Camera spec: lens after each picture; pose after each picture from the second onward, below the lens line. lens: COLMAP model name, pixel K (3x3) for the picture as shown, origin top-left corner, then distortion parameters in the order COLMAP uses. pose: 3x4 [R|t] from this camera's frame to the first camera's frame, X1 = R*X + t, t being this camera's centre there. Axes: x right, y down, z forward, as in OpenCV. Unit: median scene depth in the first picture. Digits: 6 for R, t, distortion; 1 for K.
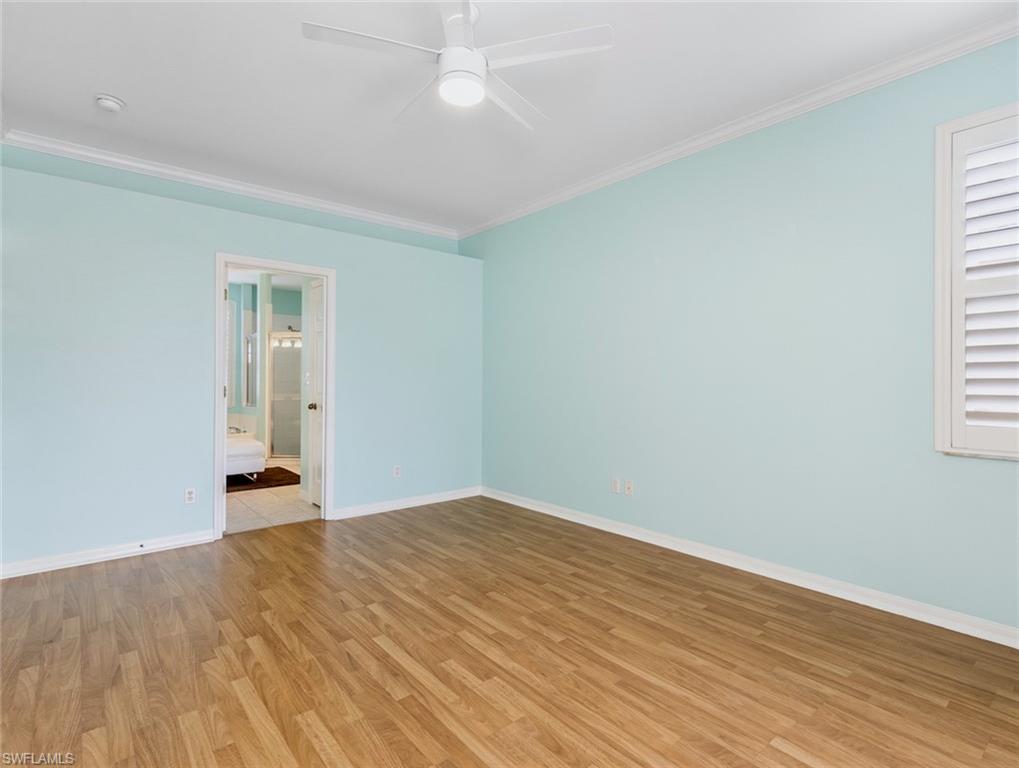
lens RADIAL K [[515.1, 0, 513.6], [0, 515.1, 384.5], [0, 0, 1]] dist [0.008756, -0.001429]
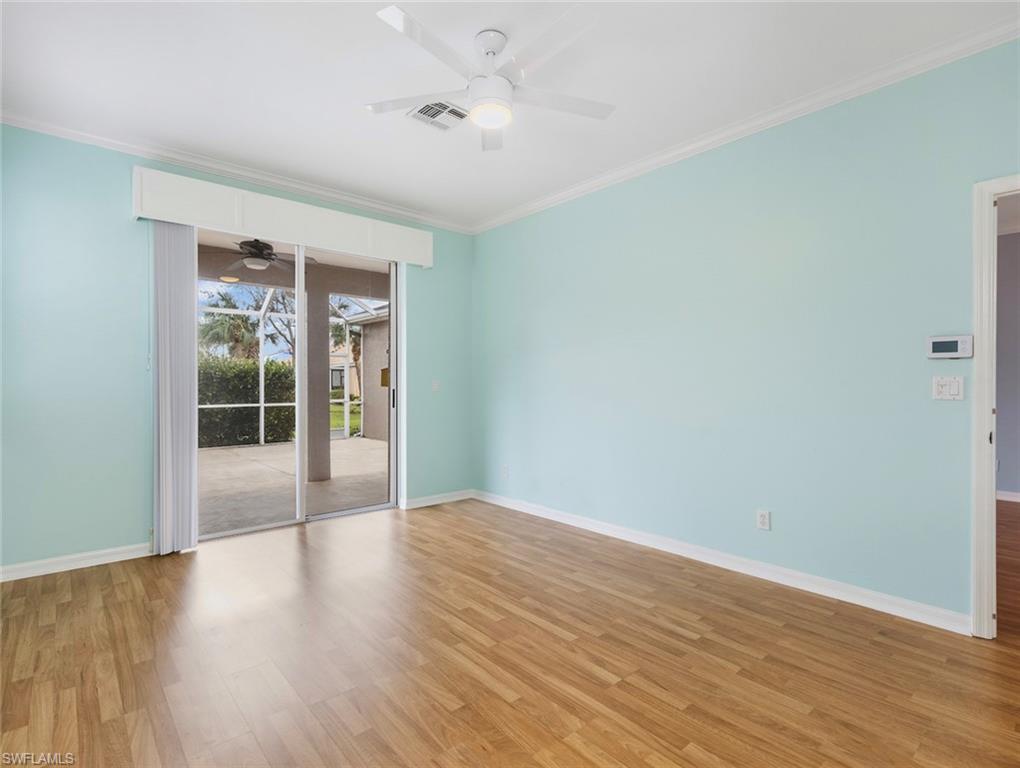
lens RADIAL K [[515.6, 0, 514.1], [0, 515.6, 384.5], [0, 0, 1]] dist [0.008756, -0.001429]
pose [[-0.999804, -0.000482, -0.019792, -0.126655], [-0.000663, 0.999958, 0.009136, -0.014722], [0.019787, 0.009147, -0.999762, 2.008885]]
